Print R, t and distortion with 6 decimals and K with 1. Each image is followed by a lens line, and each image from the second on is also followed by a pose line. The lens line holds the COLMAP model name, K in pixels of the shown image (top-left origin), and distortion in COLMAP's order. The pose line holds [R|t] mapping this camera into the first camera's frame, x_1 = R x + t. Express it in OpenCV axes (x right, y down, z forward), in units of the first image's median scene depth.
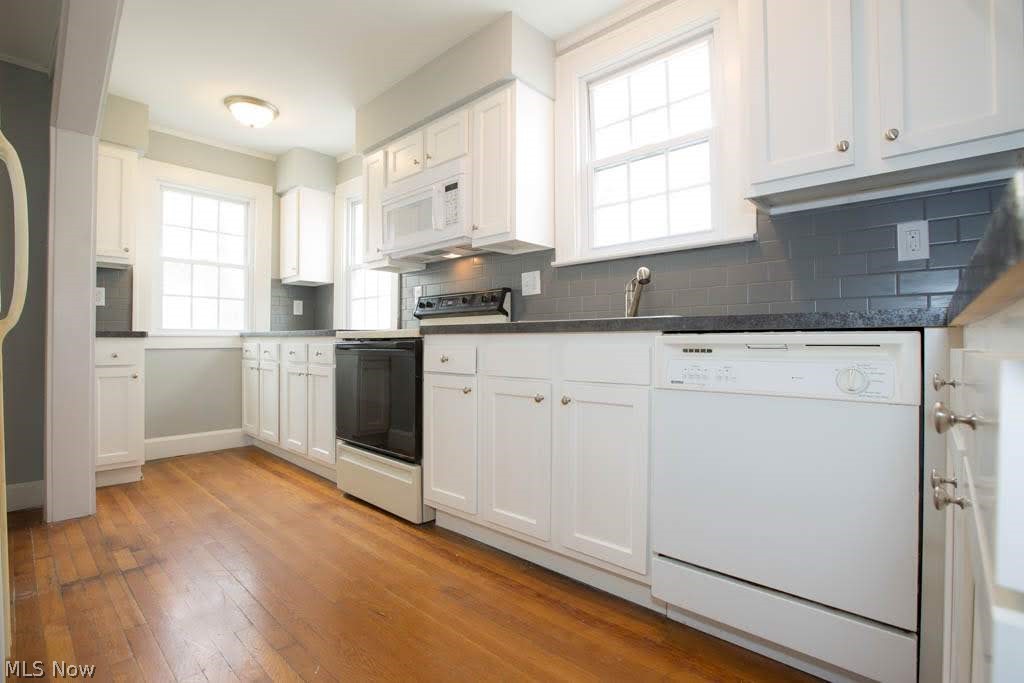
lens RADIAL K [[479.2, 0, 515.2], [0, 479.2, 338.9], [0, 0, 1]] dist [-0.001146, -0.000022]
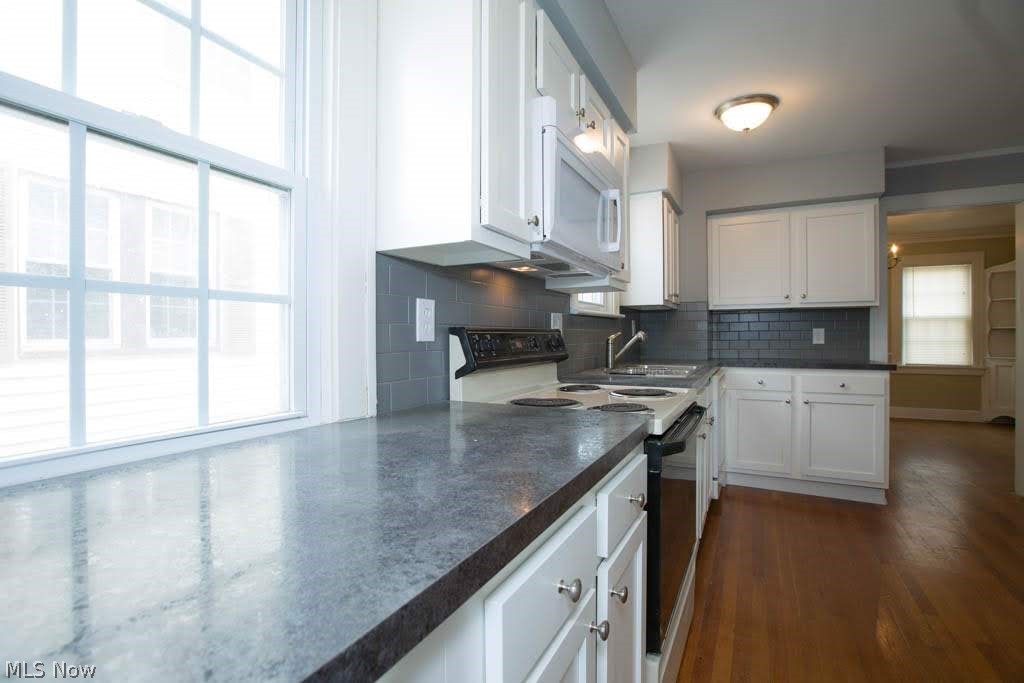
lens RADIAL K [[479.2, 0, 515.2], [0, 479.2, 338.9], [0, 0, 1]] dist [-0.001146, -0.000022]
pose [[-0.269021, -0.009224, 0.963090, -0.838363], [0.009310, 0.999883, 0.012177, -0.107551], [-0.963089, 0.012242, -0.268904, 1.366137]]
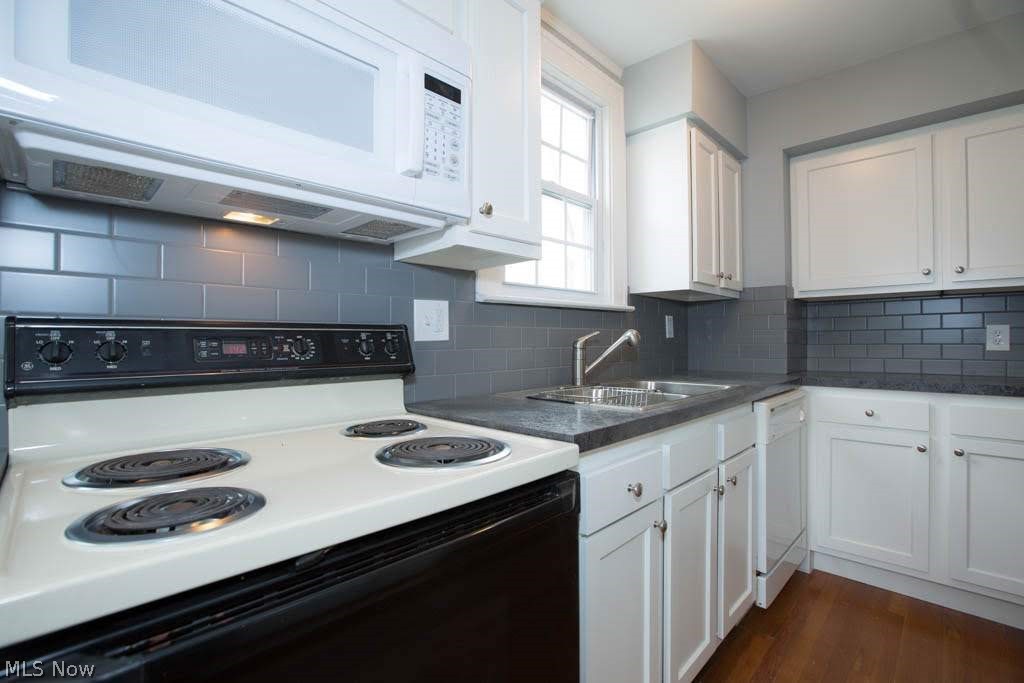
lens RADIAL K [[464.3, 0, 512.0], [0, 464.3, 341.5], [0, 0, 1]] dist [-0.011289, 0.000071]
pose [[0.033981, -0.006320, 0.999402, -0.533426], [0.011076, 0.999921, 0.005946, -0.096967], [-0.999361, 0.010868, 0.034049, 0.922431]]
